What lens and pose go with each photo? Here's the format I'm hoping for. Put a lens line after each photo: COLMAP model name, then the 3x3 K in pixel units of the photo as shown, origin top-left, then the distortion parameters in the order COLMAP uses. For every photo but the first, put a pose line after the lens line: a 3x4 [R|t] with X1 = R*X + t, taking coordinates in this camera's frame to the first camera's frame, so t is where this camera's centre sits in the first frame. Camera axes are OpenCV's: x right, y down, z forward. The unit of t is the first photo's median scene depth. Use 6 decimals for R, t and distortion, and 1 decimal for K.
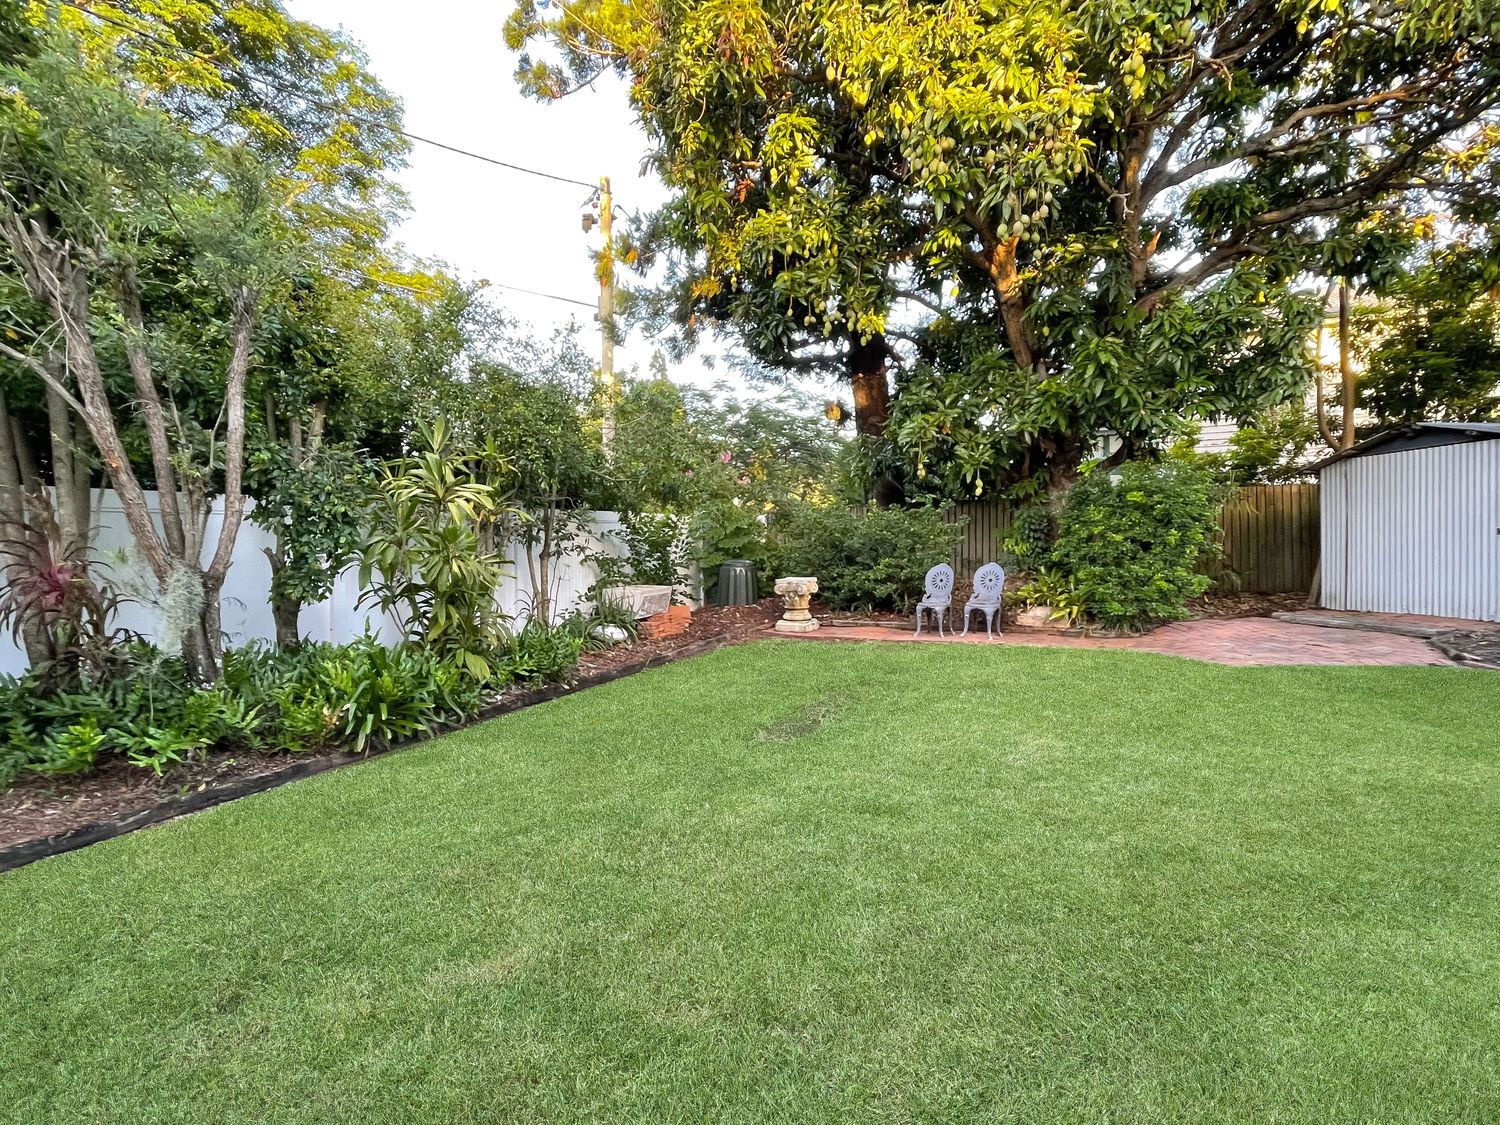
lens RADIAL K [[820.5, 0, 749.4], [0, 820.5, 562.7], [0, 0, 1]] dist [0.000191, 0.000737]
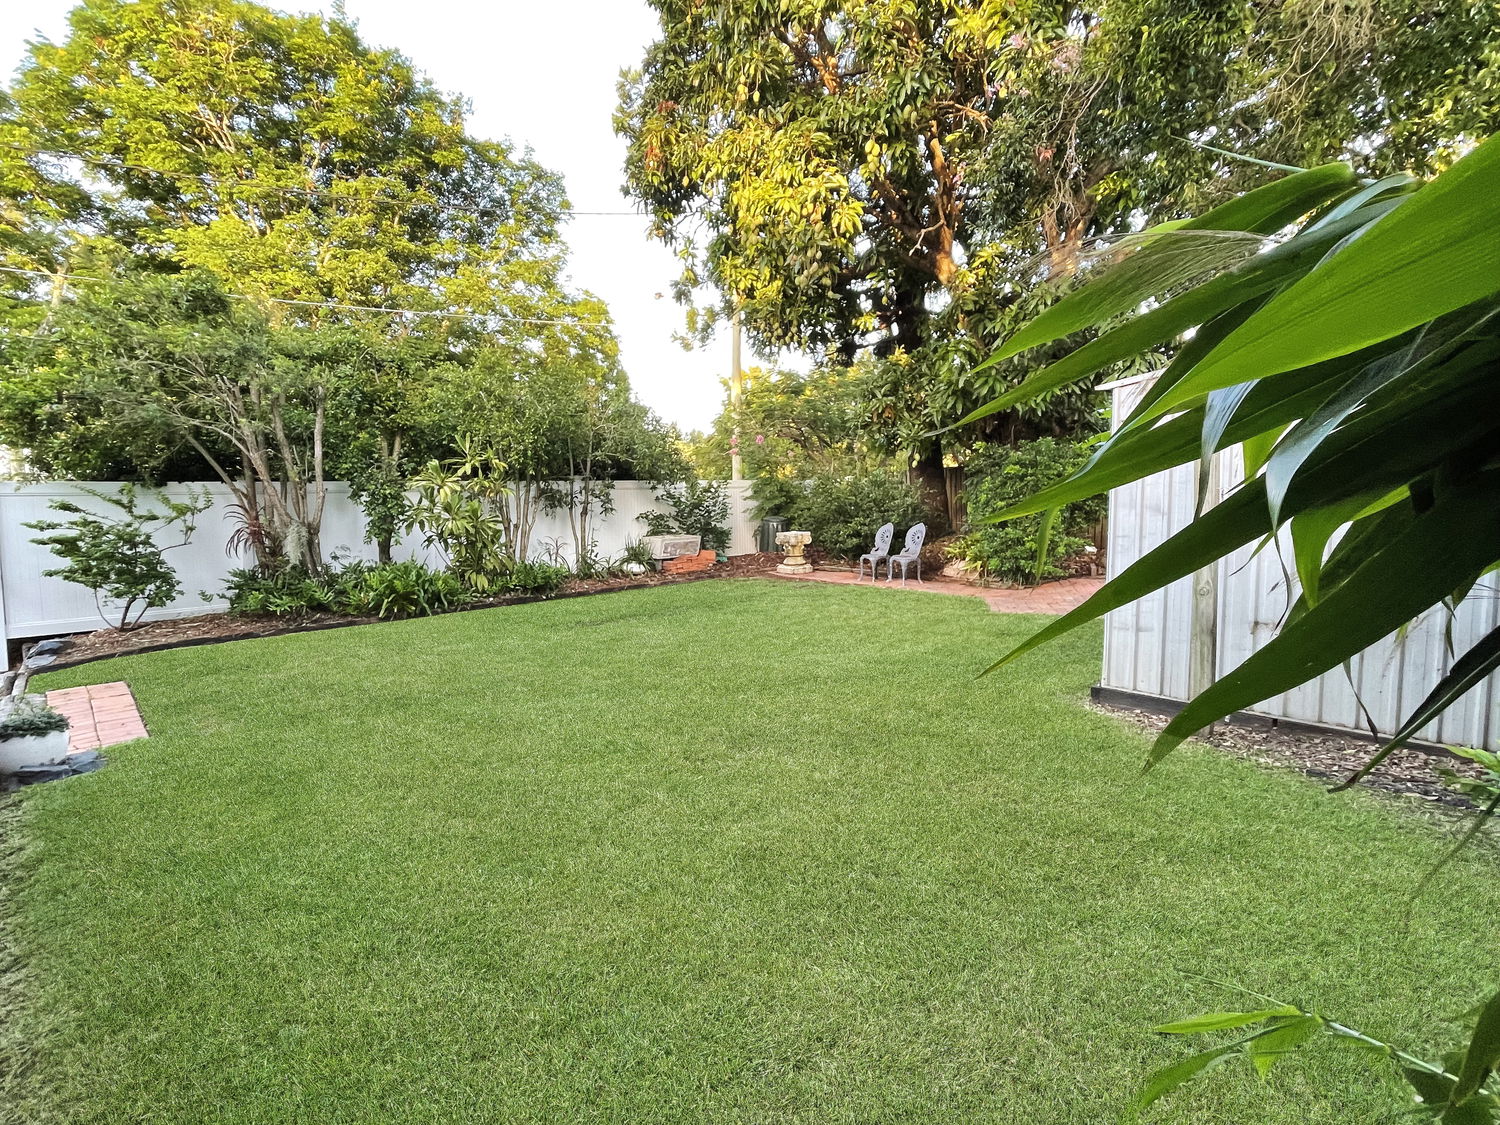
lens RADIAL K [[820.5, 0, 750.8], [0, 820.5, 562.3], [0, 0, 1]] dist [0.000191, 0.000737]
pose [[0.926436, 0.036095, -0.374717, 0.543769], [-0.011714, 0.997675, 0.067141, -0.022500], [0.376270, -0.057812, 0.924705, -0.244540]]
